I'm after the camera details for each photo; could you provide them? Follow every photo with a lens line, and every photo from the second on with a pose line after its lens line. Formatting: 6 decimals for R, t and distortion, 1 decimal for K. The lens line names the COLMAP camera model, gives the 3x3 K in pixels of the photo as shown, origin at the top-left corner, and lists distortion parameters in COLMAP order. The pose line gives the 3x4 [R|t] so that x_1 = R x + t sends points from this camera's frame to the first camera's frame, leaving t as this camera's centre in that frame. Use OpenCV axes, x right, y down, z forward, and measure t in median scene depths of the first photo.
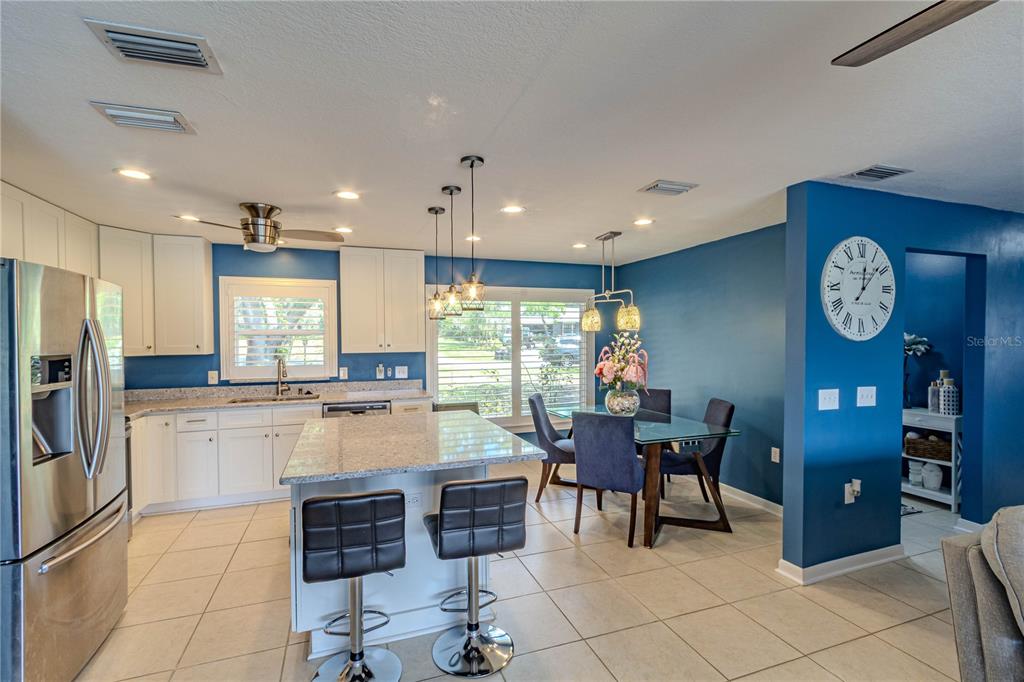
lens RADIAL K [[467.8, 0, 508.9], [0, 467.8, 347.8], [0, 0, 1]] dist [0.003073, -0.000380]
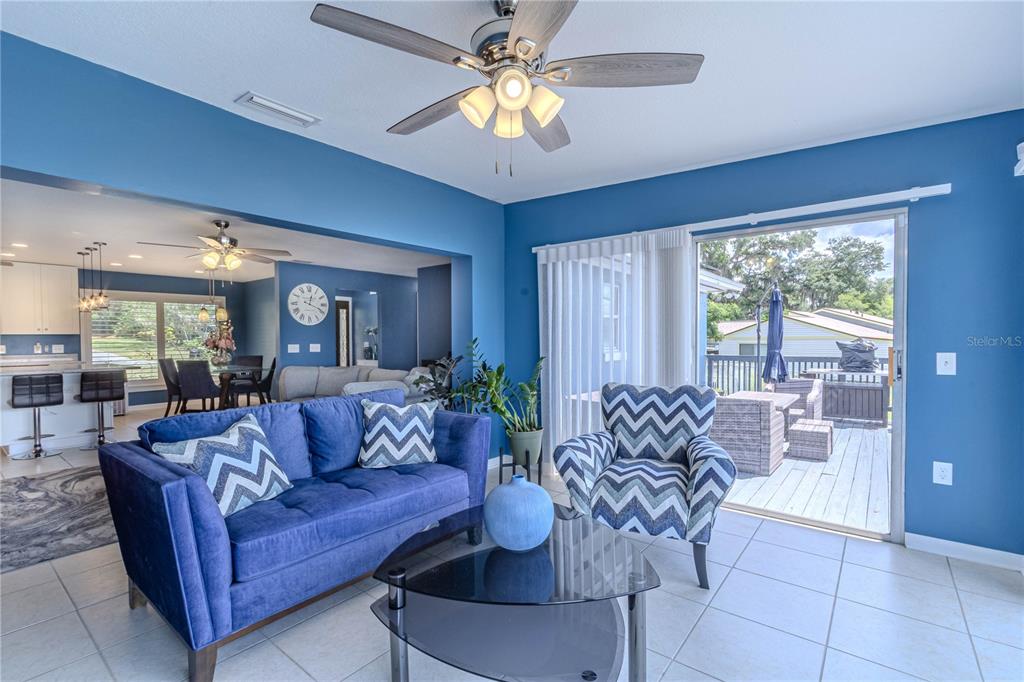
lens RADIAL K [[467.8, 0, 508.9], [0, 467.8, 347.8], [0, 0, 1]] dist [0.003073, -0.000380]
pose [[0.854628, -0.011413, 0.519116, 0.355669], [0.011931, 0.999926, 0.002343, 0.109001], [-0.519104, 0.004191, 0.854701, -1.641003]]
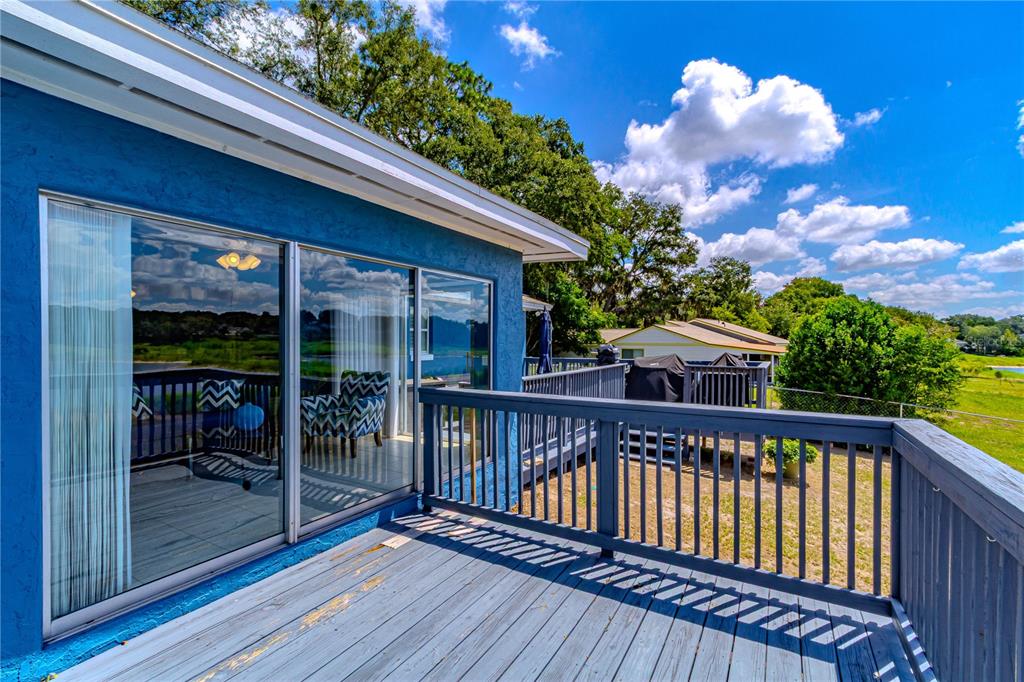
lens RADIAL K [[467.8, 0, 508.9], [0, 467.8, 347.8], [0, 0, 1]] dist [0.003073, -0.000380]
pose [[0.772498, -0.000683, 0.635016, 0.394041], [0.003610, 0.999988, -0.003316, 0.101481], [-0.635006, 0.004854, 0.772492, -6.114825]]
